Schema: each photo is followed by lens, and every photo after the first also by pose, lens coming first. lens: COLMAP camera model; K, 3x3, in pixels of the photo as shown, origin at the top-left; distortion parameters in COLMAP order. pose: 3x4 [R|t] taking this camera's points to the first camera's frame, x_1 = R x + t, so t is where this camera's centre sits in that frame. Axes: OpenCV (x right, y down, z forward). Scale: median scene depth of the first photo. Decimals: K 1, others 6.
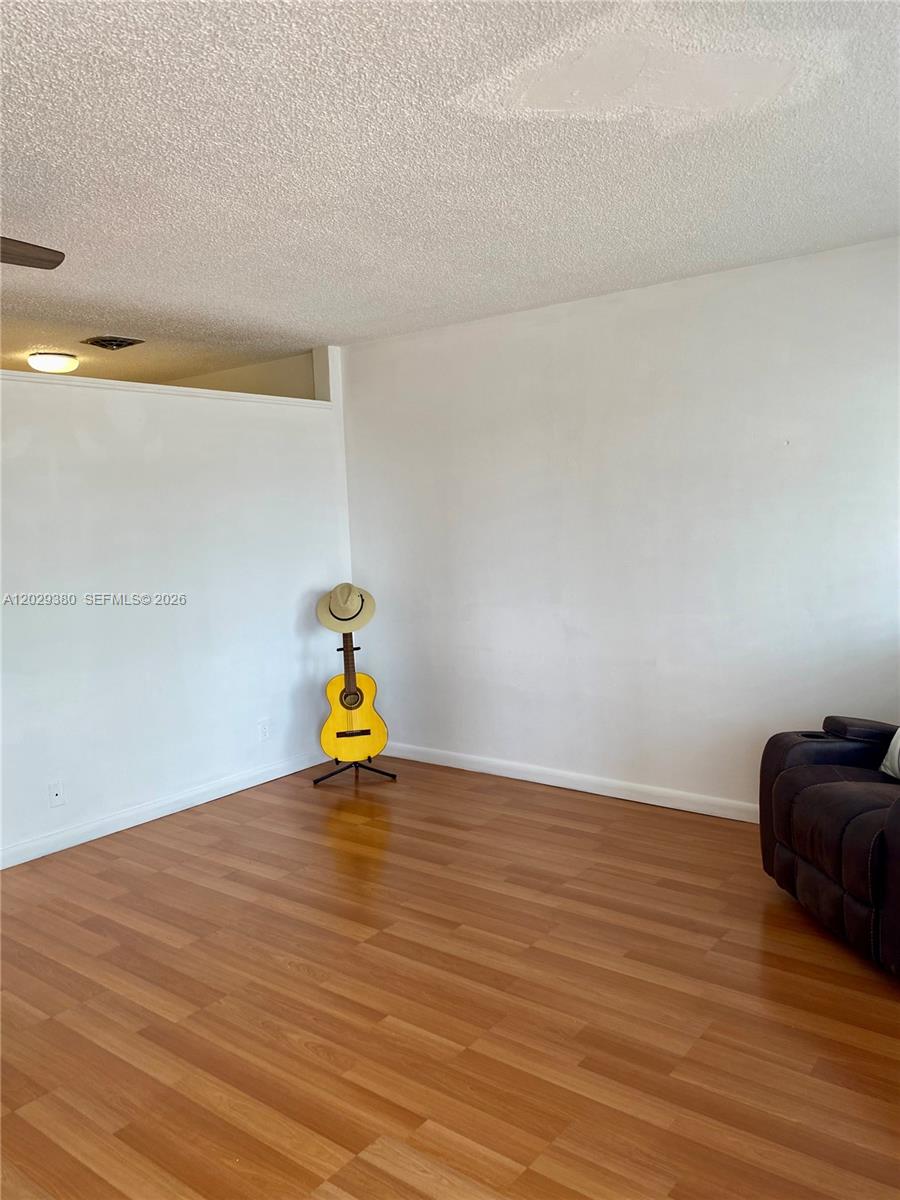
lens RADIAL K [[918.6, 0, 459.6], [0, 918.6, 570.1], [0, 0, 1]] dist [-0.000519, -0.003019]
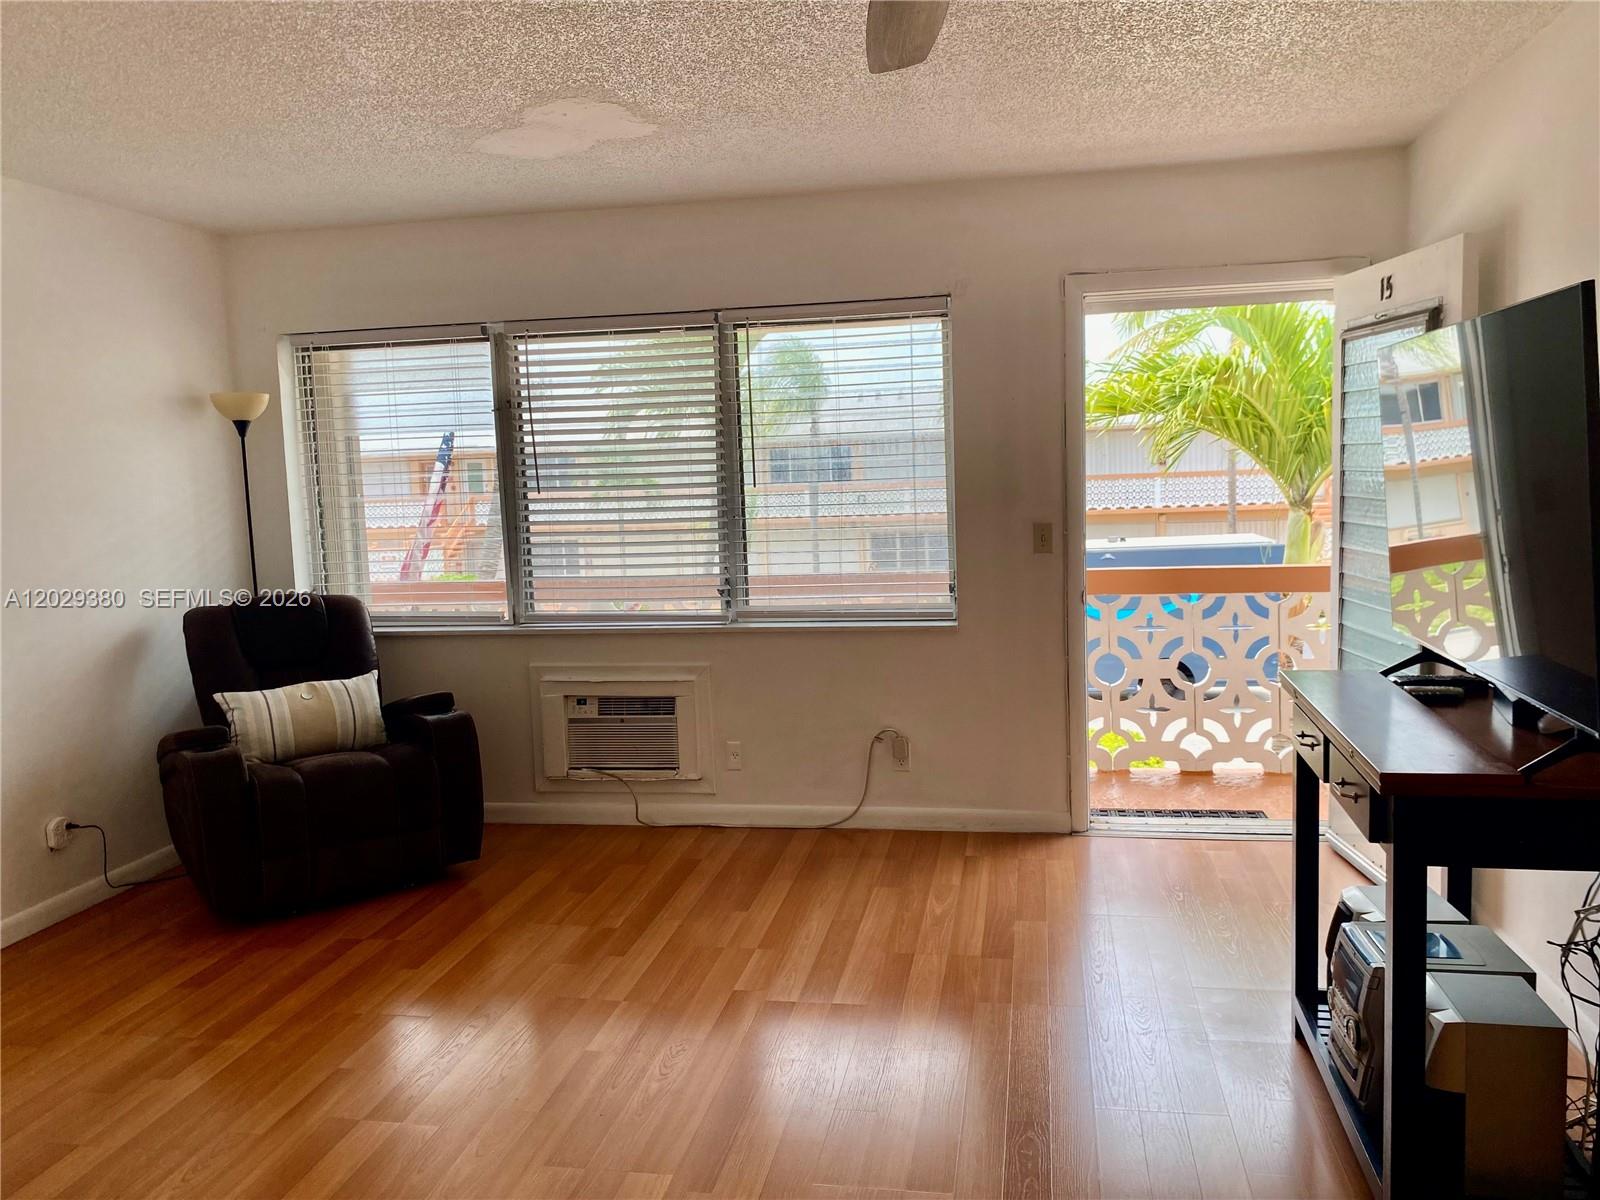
lens RADIAL K [[1215.9, 0, 810.6], [0, 1215.9, 588.3], [0, 0, 1]] dist [-0.000398, -0.008686]
pose [[-0.457368, -0.039630, 0.888394, -1.275376], [0.106705, 0.989343, 0.099067, -0.039569], [-0.882852, 0.140106, -0.448266, 1.373353]]
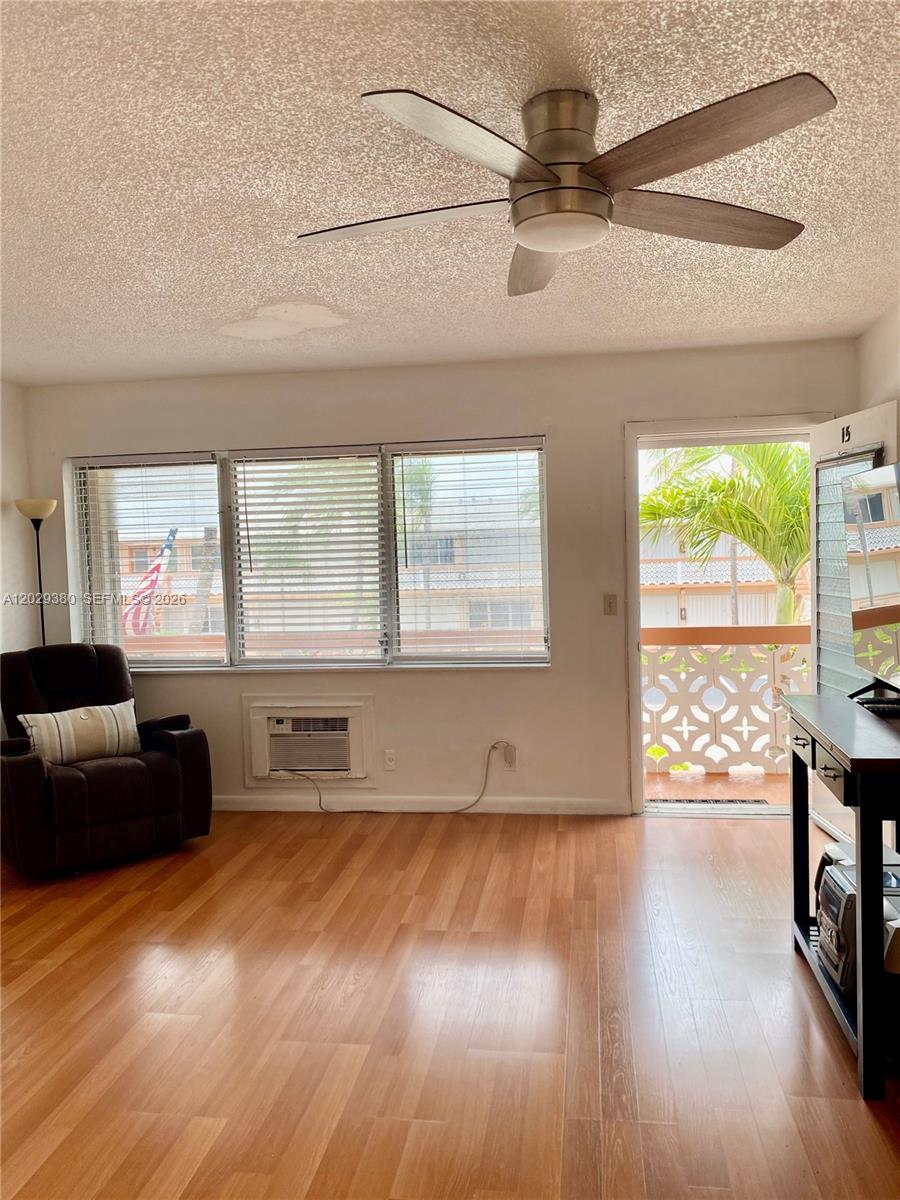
lens RADIAL K [[911.9, 0, 450.0], [0, 911.9, 600.0], [0, 0, 1]] dist [-0.000398, -0.008686]
pose [[-0.486070, 0.001648, 0.873919, -1.345763], [0.102032, 0.993266, 0.054876, -0.048277], [-0.867944, 0.115841, -0.482965, 1.474306]]
